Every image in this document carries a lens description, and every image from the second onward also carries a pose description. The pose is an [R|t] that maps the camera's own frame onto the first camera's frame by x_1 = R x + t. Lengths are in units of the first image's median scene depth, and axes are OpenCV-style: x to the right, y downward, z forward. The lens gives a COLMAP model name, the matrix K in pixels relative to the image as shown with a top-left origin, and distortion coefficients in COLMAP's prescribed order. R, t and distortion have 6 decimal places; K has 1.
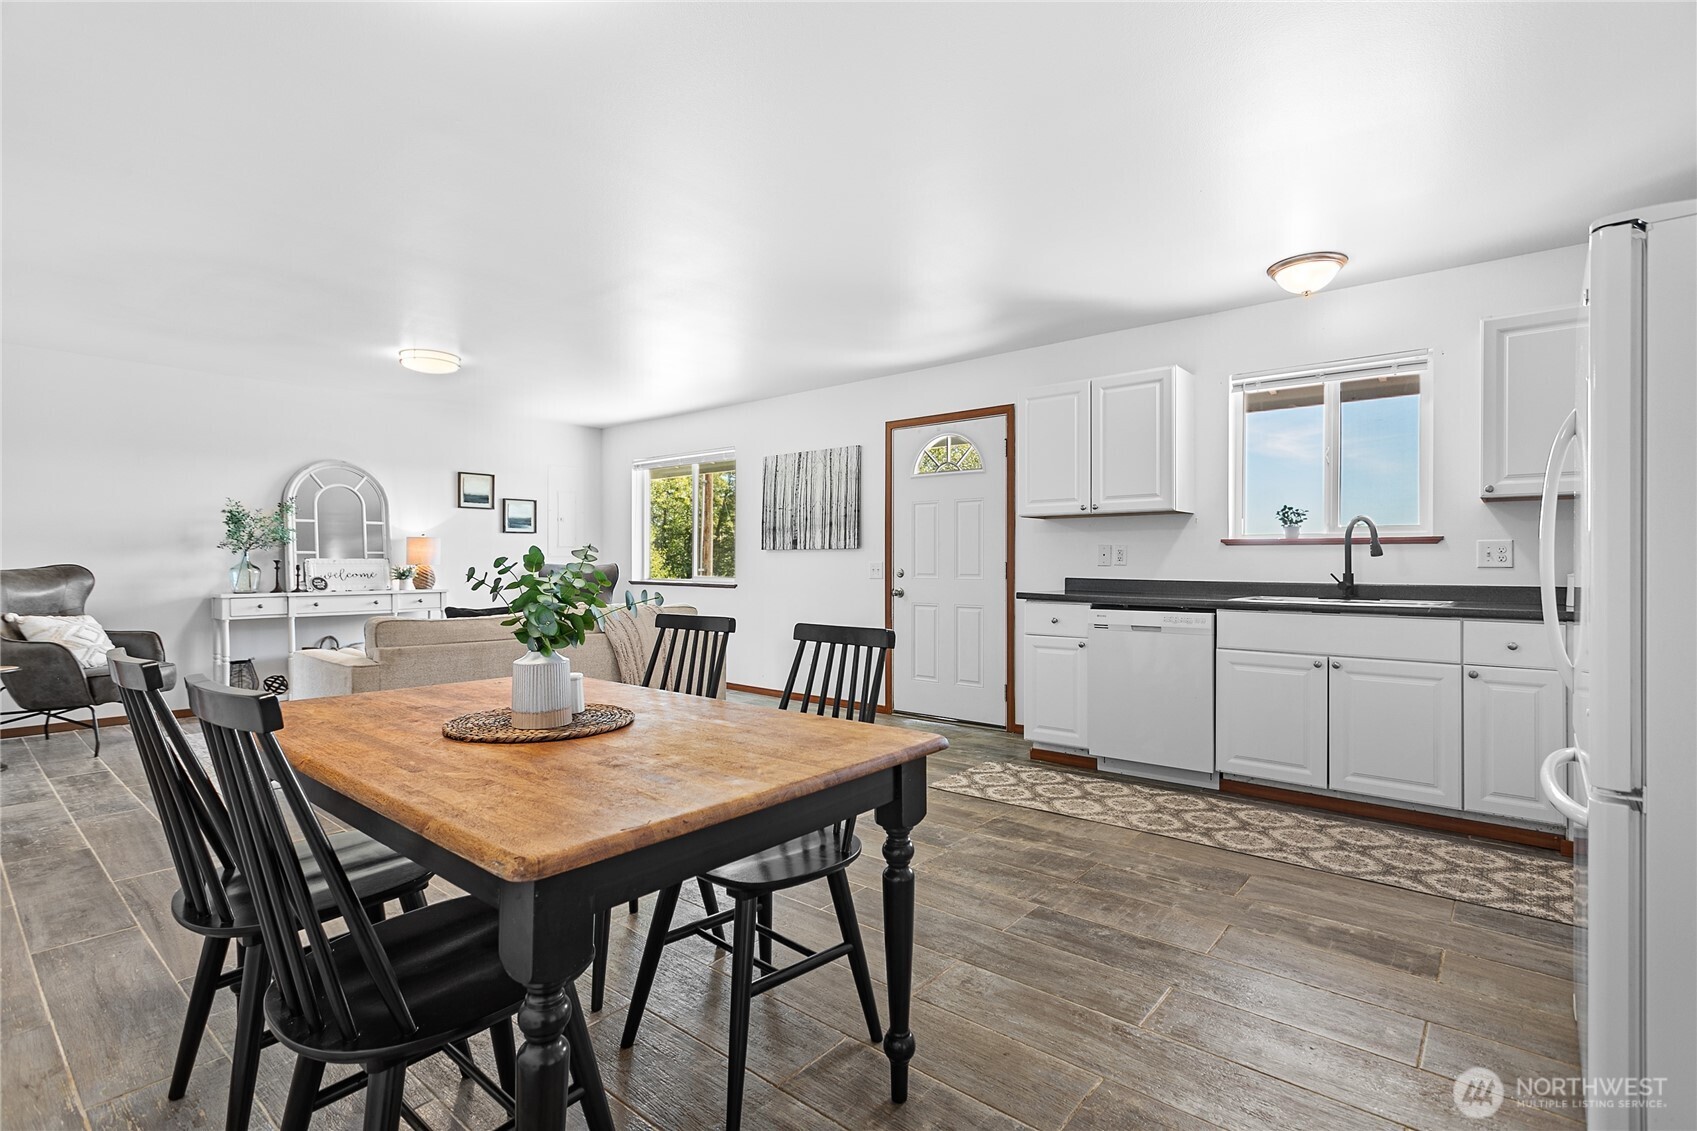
lens RADIAL K [[805.1, 0, 850.4], [0, 805.1, 562.8], [0, 0, 1]] dist [0.000750, 0.000266]
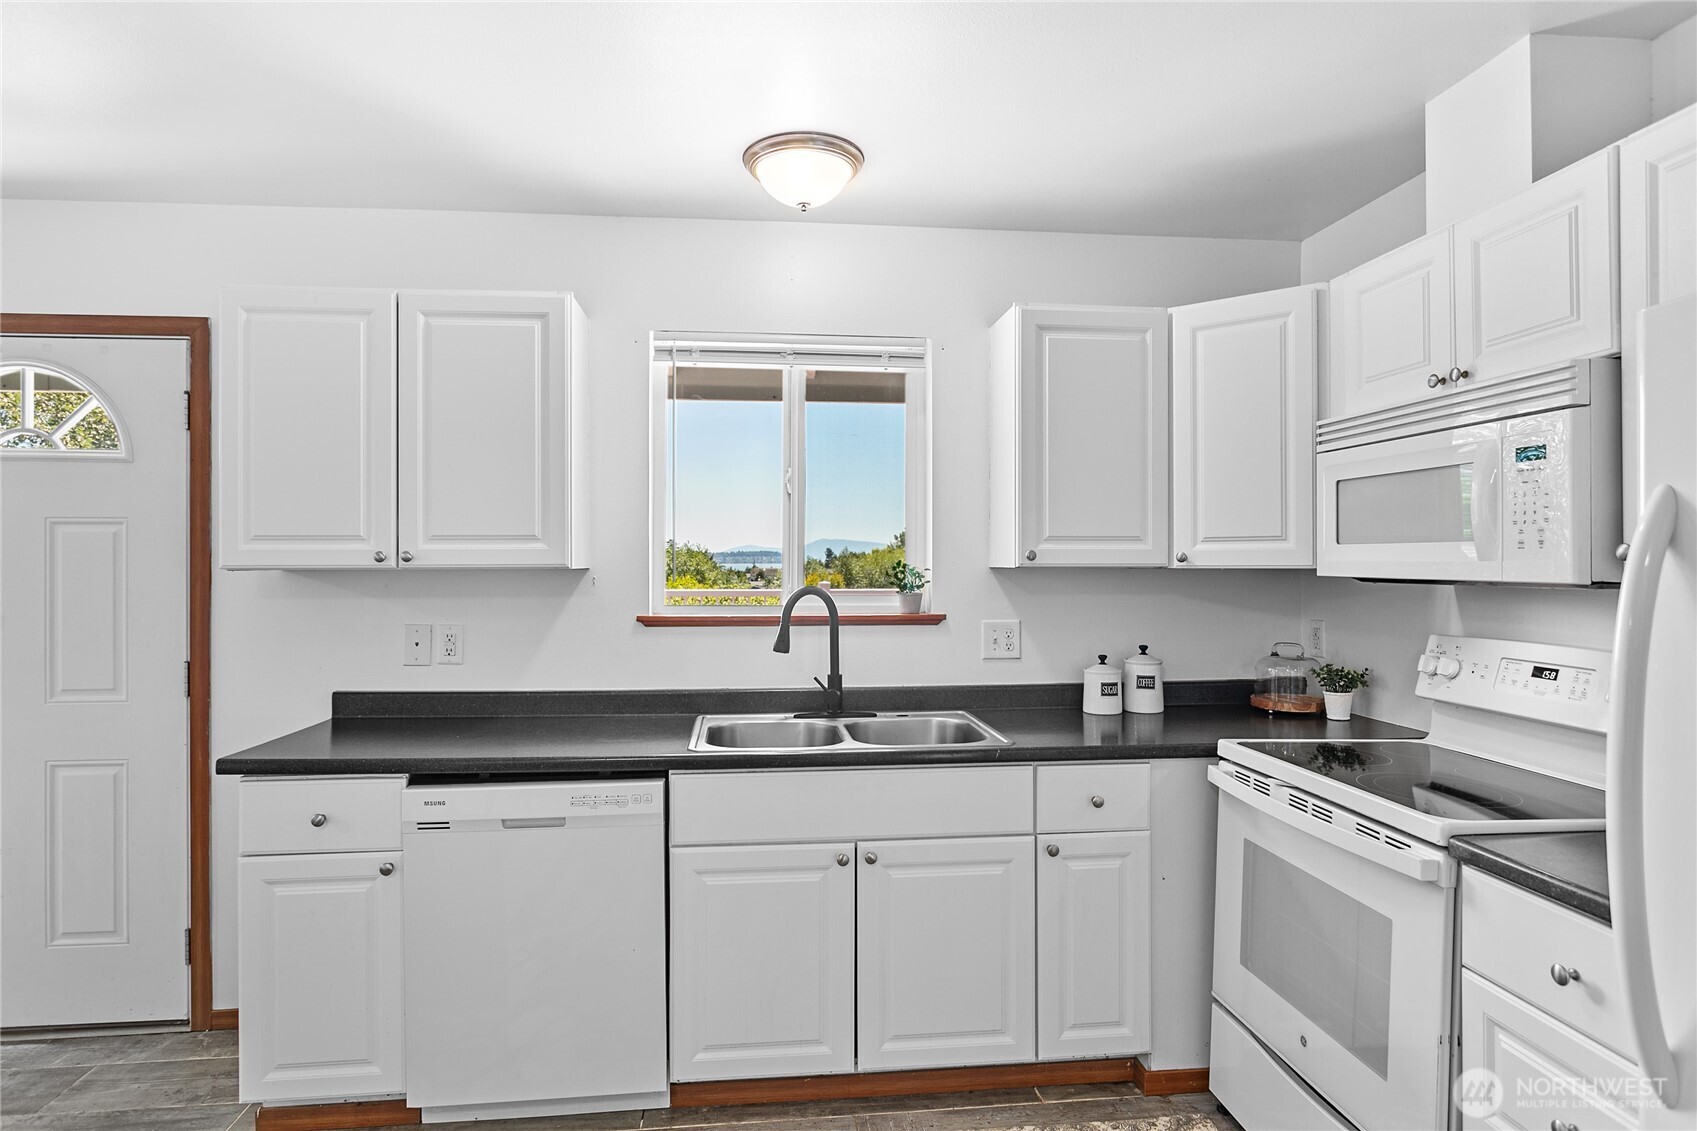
lens RADIAL K [[935.0, 0, 844.3], [0, 935.0, 562.0], [0, 0, 1]] dist [-0.022129, 0.015457]
pose [[0.696231, -0.002466, 0.717814, 0.100681], [0.002258, 0.999997, 0.001245, -0.077048], [-0.717814, 0.000754, 0.696234, 0.494364]]
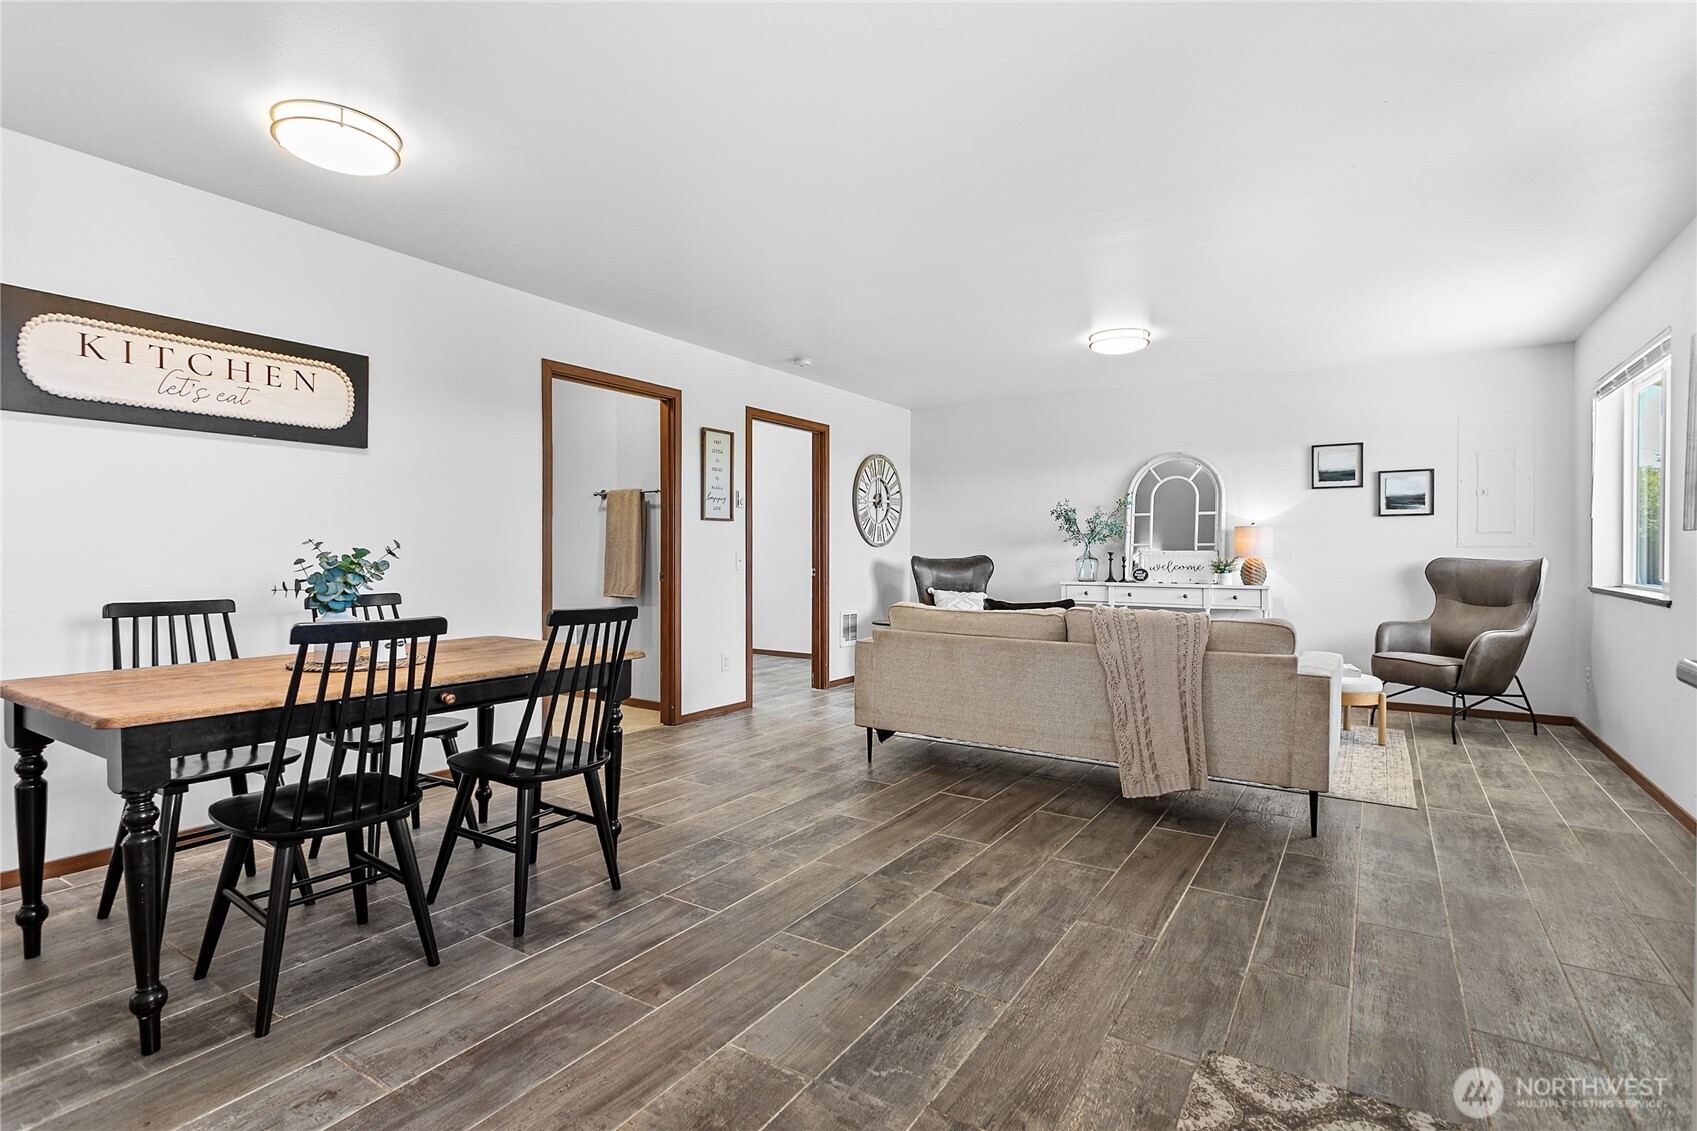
lens RADIAL K [[823.1, 0, 838.9], [0, 823.1, 553.6], [0, 0, 1]] dist [0.001703, 0.000085]
pose [[0.119823, 0.001842, -0.992794, 0.544162], [-0.003040, 0.999994, 0.001489, -0.002746], [0.992791, 0.002839, 0.119828, 0.759542]]
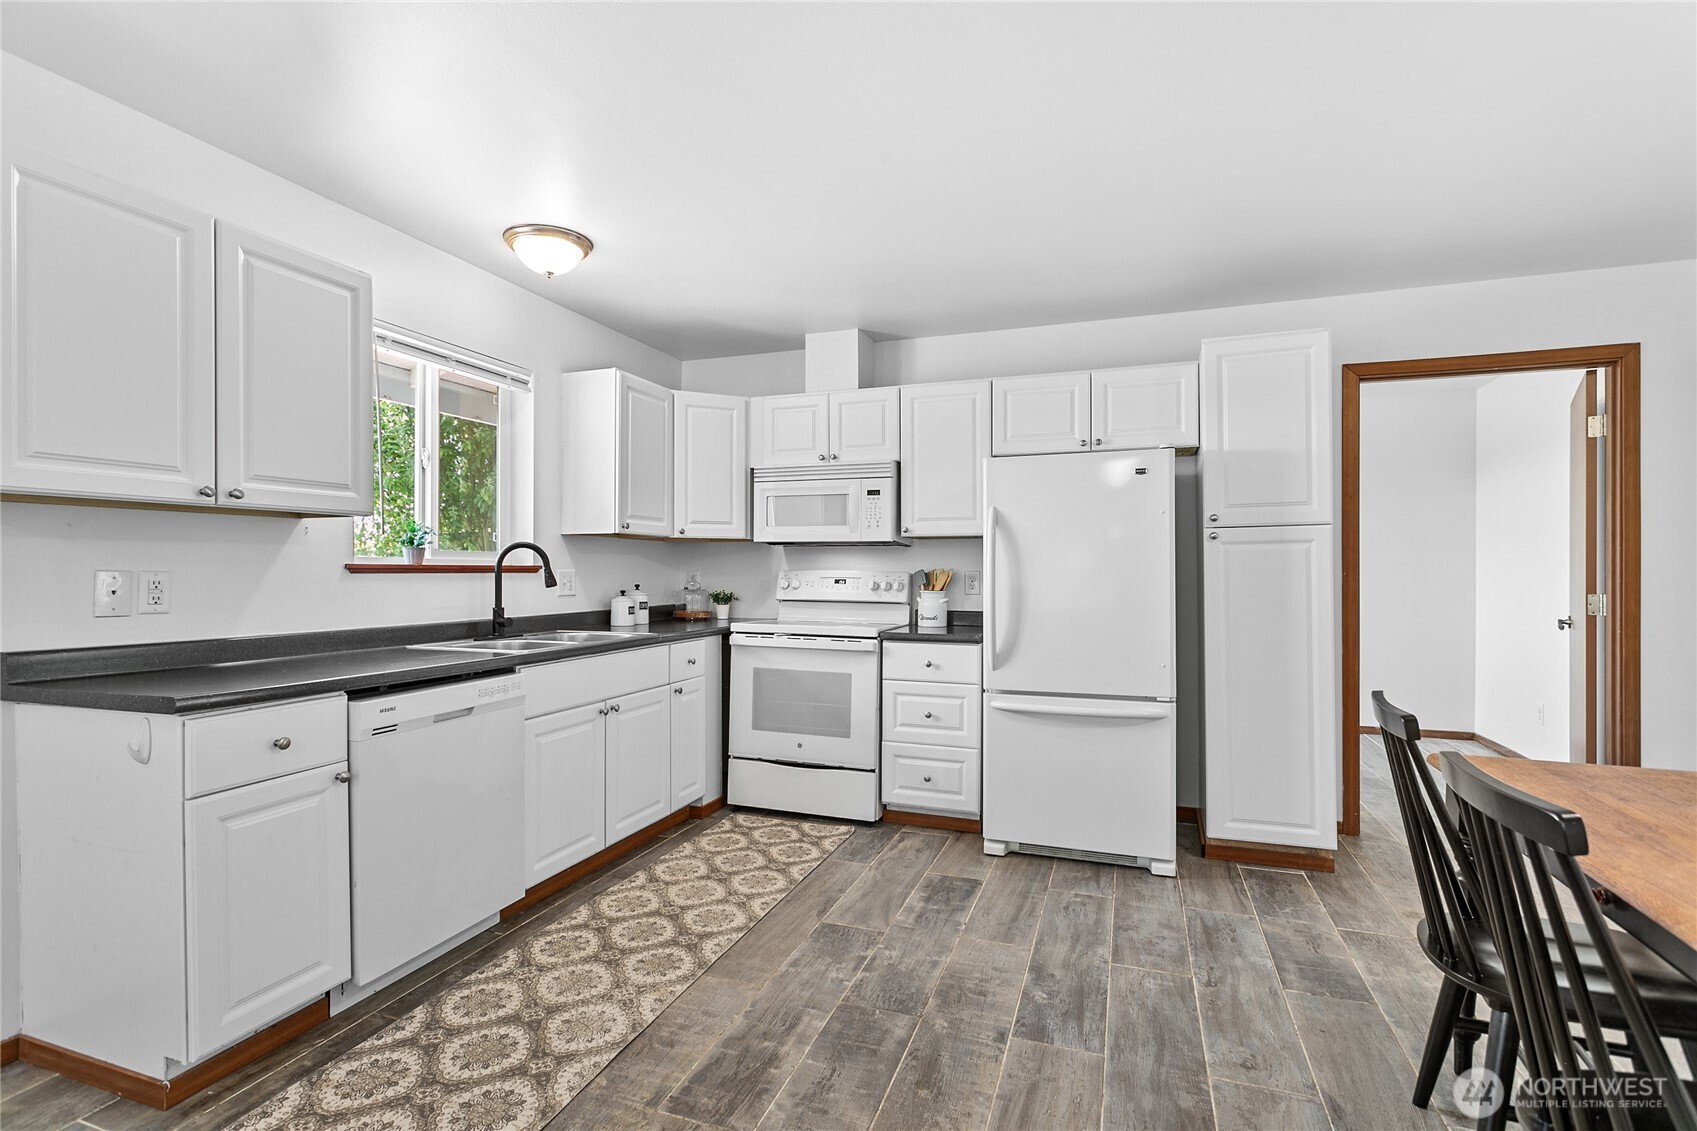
lens RADIAL K [[795.7, 0, 850.7], [0, 795.7, 573.8], [0, 0, 1]] dist [-0.000557, 0.000895]
pose [[-0.347282, -0.008385, 0.937723, -0.305882], [-0.002972, 0.999965, 0.007841, -0.031132], [-0.937756, -0.000064, -0.347295, 0.957557]]
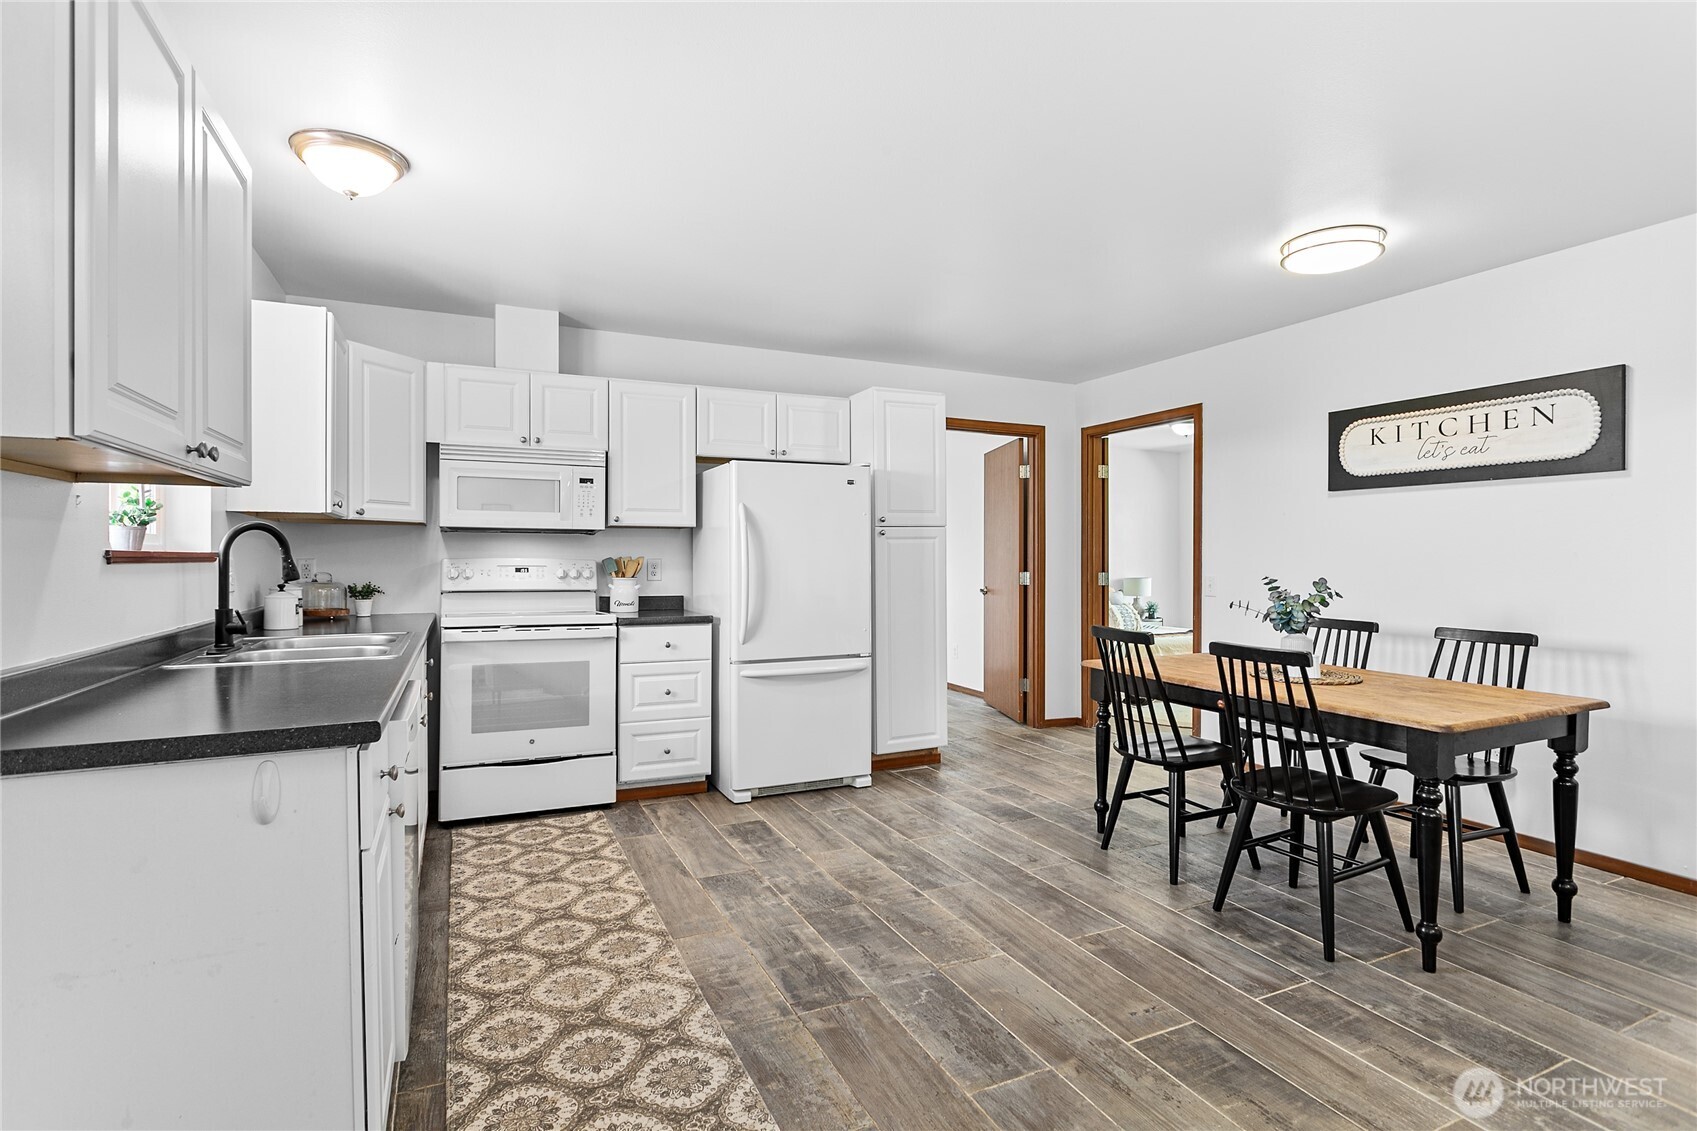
lens RADIAL K [[813.5, 0, 846.6], [0, 813.5, 571.7], [0, 0, 1]] dist [-0.021354, 0.008790]
pose [[-0.907120, -0.011526, 0.420713, -0.097636], [-0.004227, 0.999824, 0.018276, -0.030897], [-0.420850, 0.014800, -0.907010, 1.390113]]
